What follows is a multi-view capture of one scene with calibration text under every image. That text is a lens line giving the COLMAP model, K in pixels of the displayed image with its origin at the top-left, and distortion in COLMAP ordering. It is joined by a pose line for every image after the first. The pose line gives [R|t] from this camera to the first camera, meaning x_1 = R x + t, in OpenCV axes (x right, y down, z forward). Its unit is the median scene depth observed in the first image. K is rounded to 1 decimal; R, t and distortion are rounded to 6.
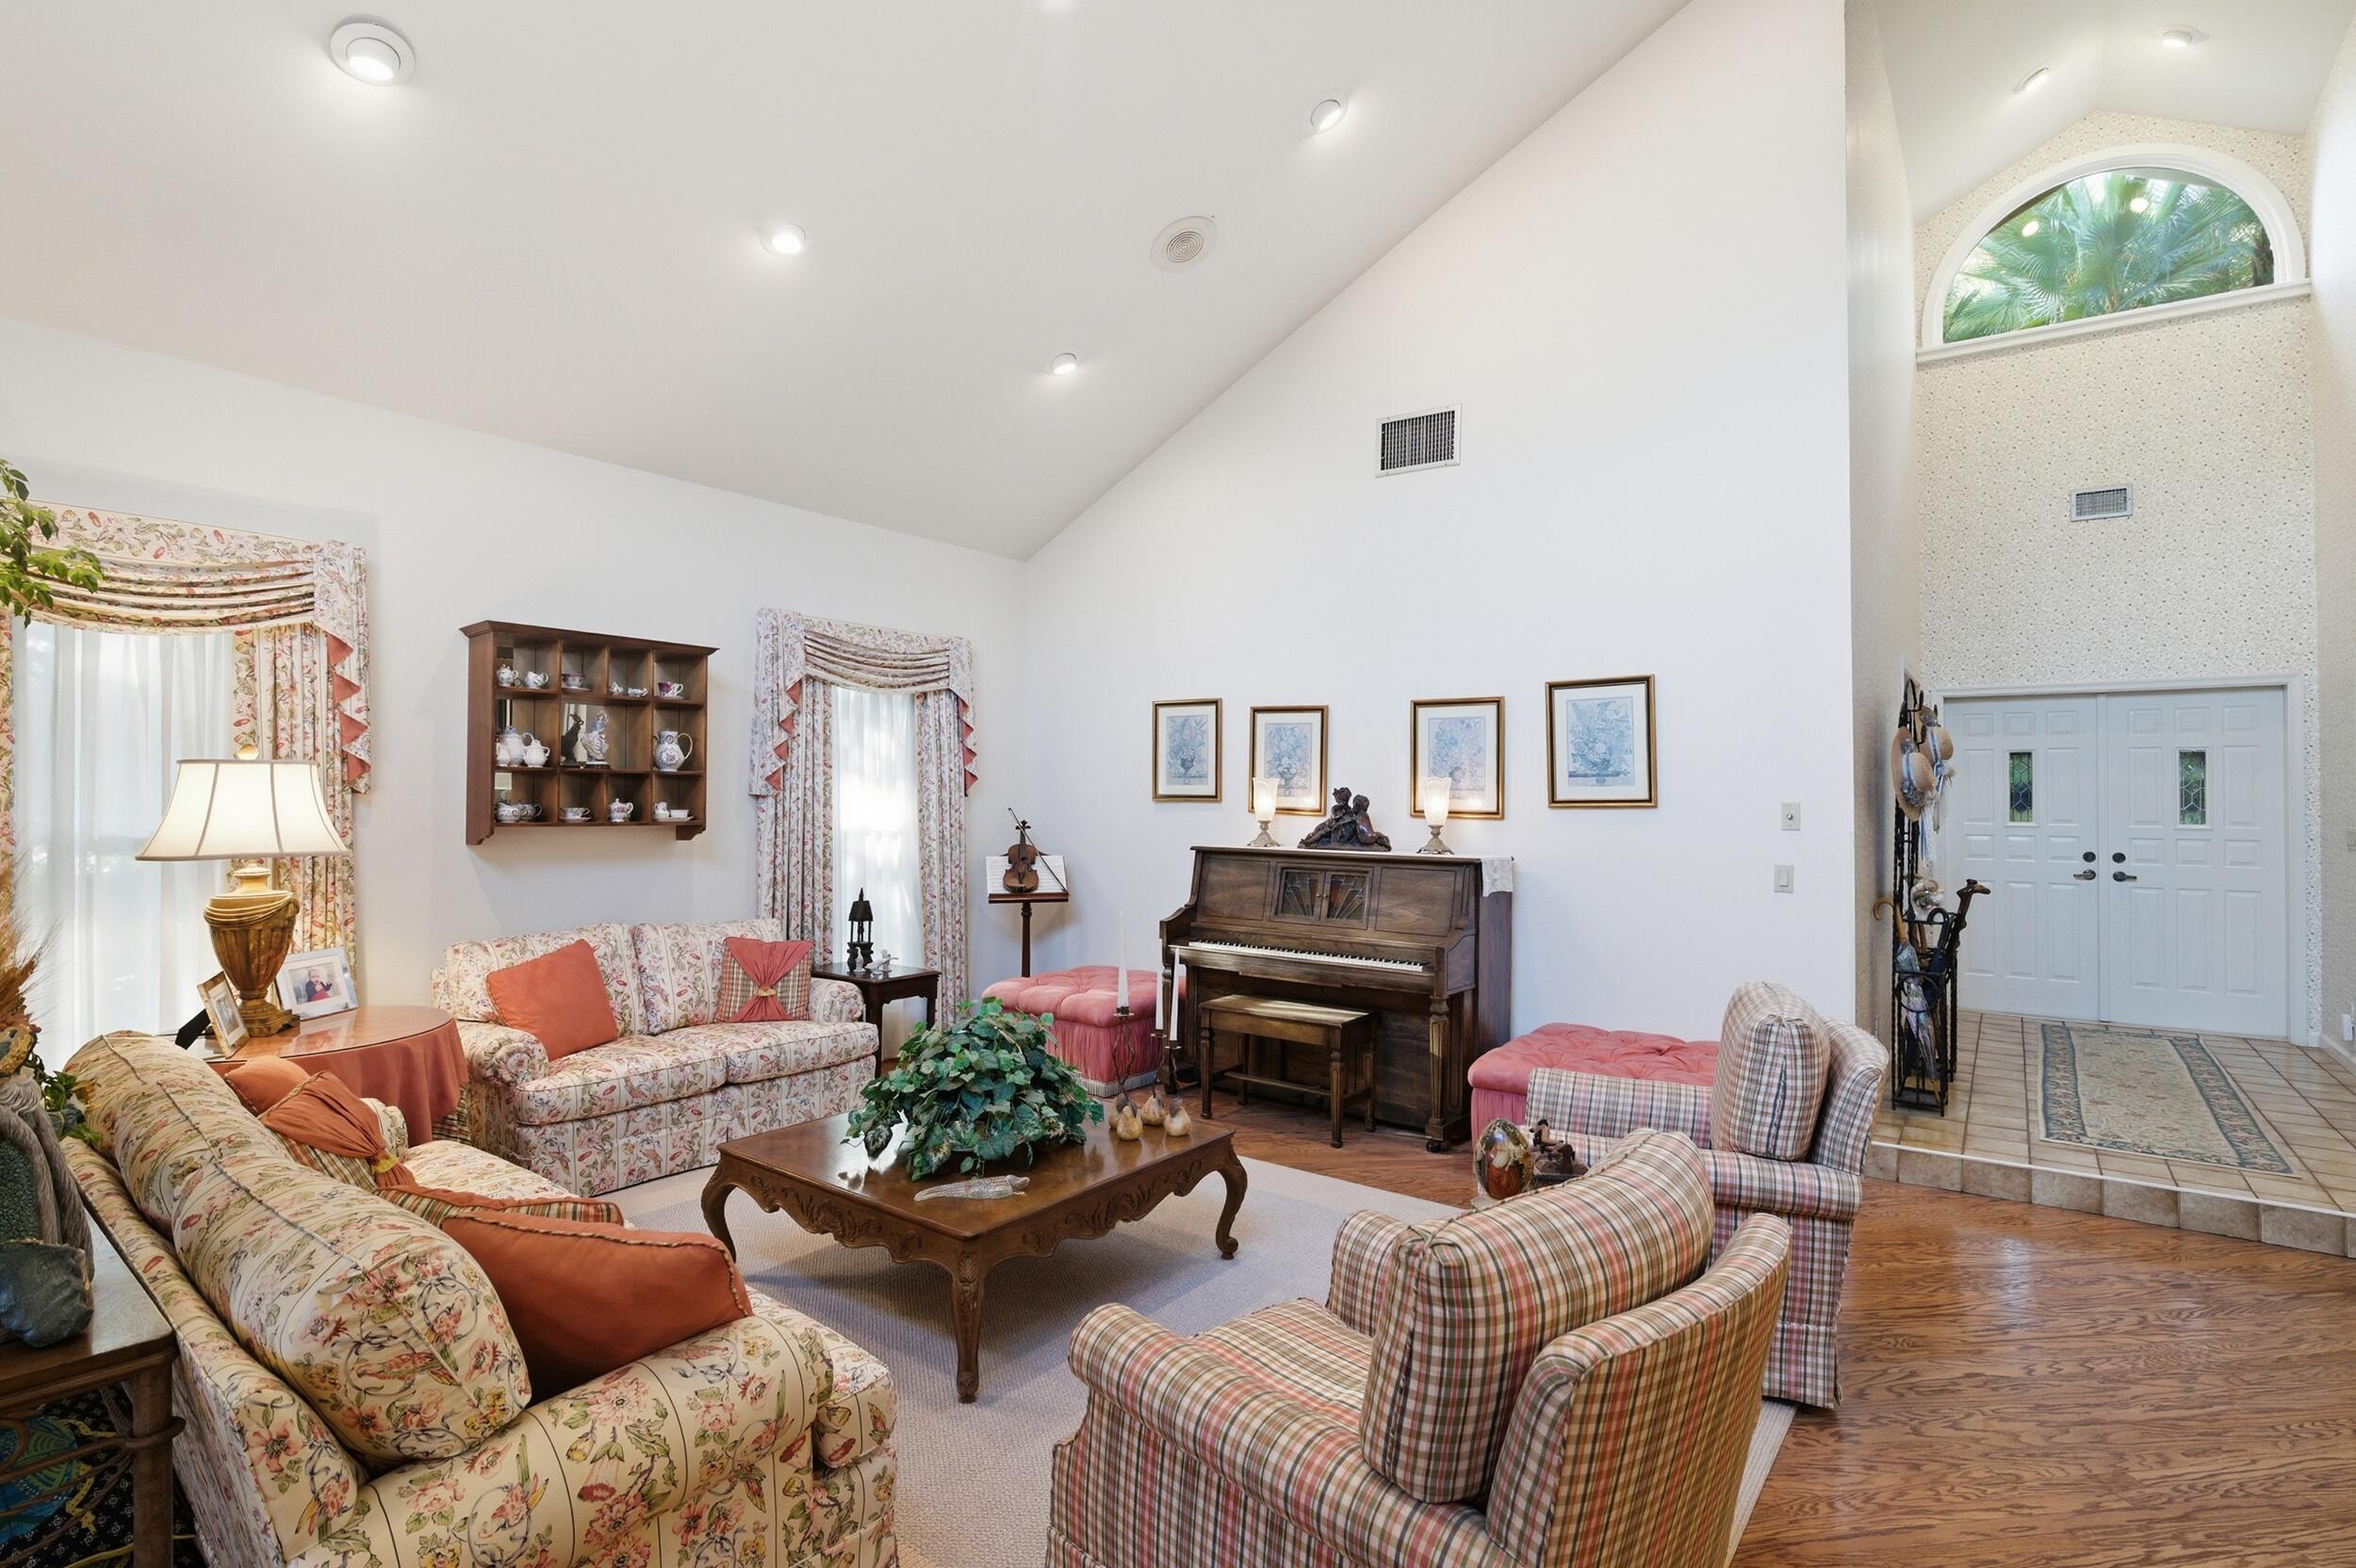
lens RADIAL K [[1136.2, 0, 1178.0], [0, 1136.2, 784.0], [0, 0, 1]] dist [-0.001201, -0.000063]
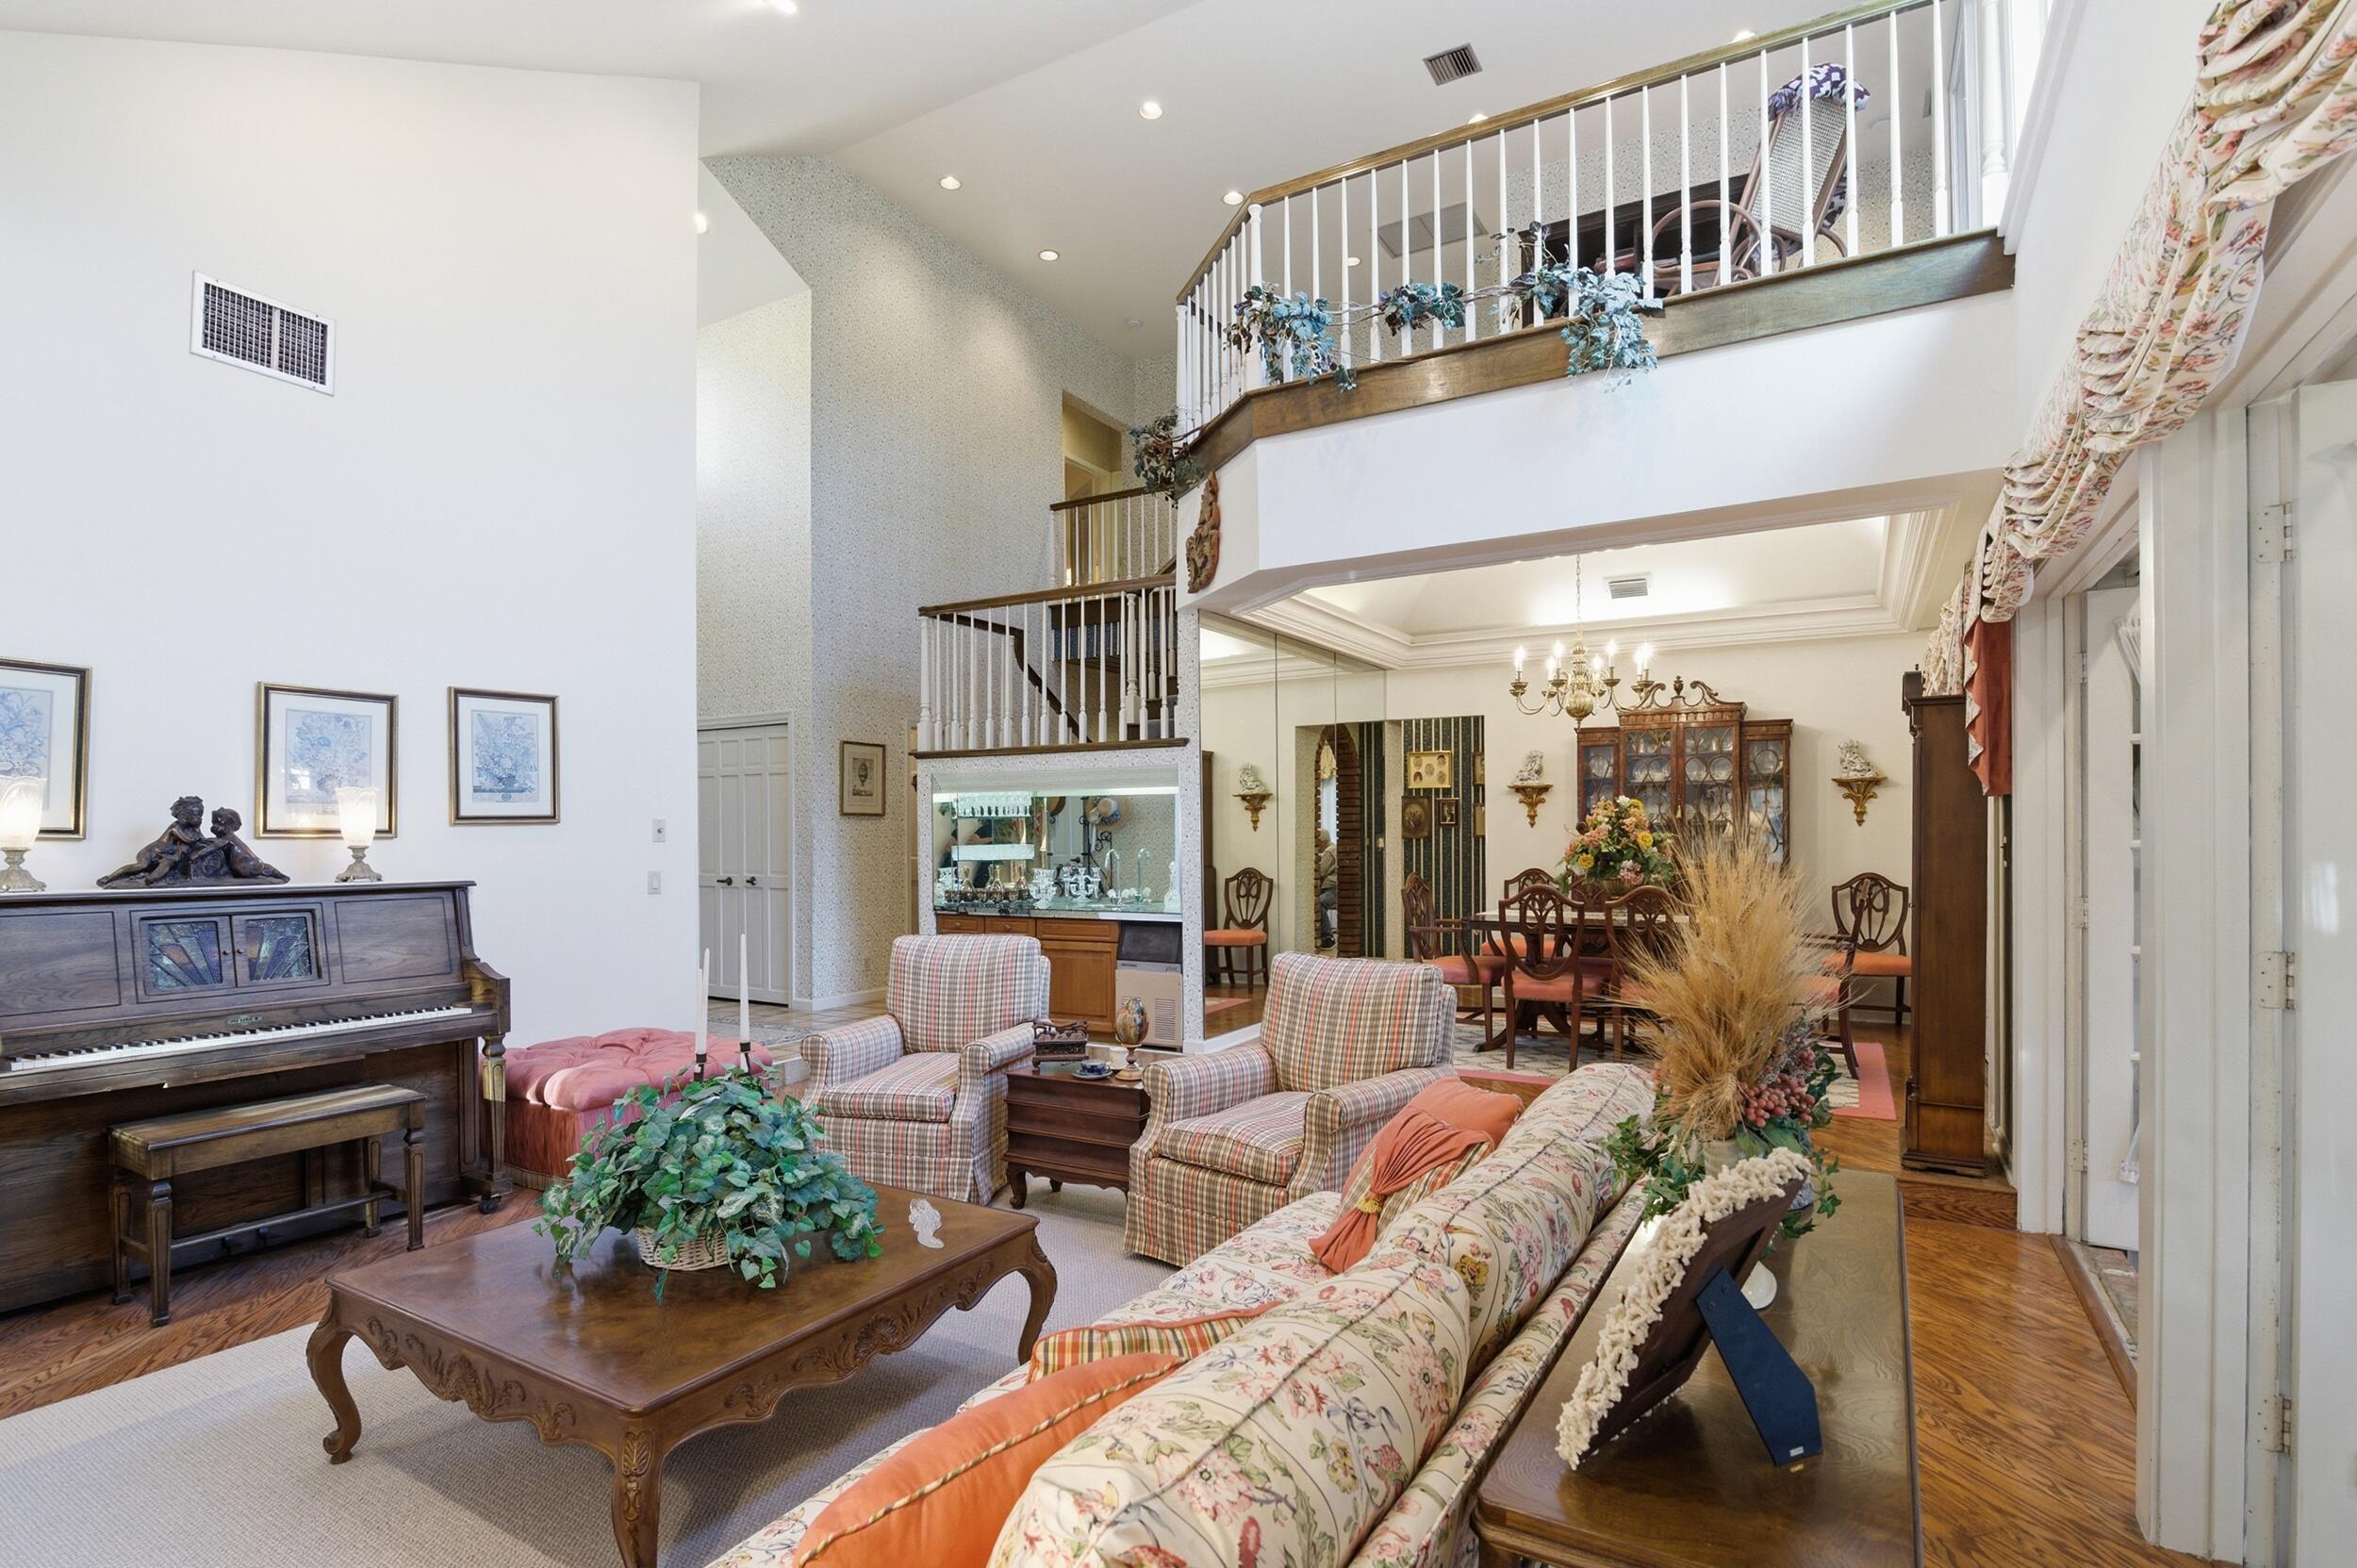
lens RADIAL K [[1138.4, 0, 1180.0], [0, 1138.4, 831.9], [0, 0, 1]] dist [0.000028, 0.000106]
pose [[-0.105372, -0.002519, 0.994430, -0.639753], [-0.005040, 0.999985, 0.001999, 0.021814], [-0.994420, -0.004802, -0.105383, 0.511155]]
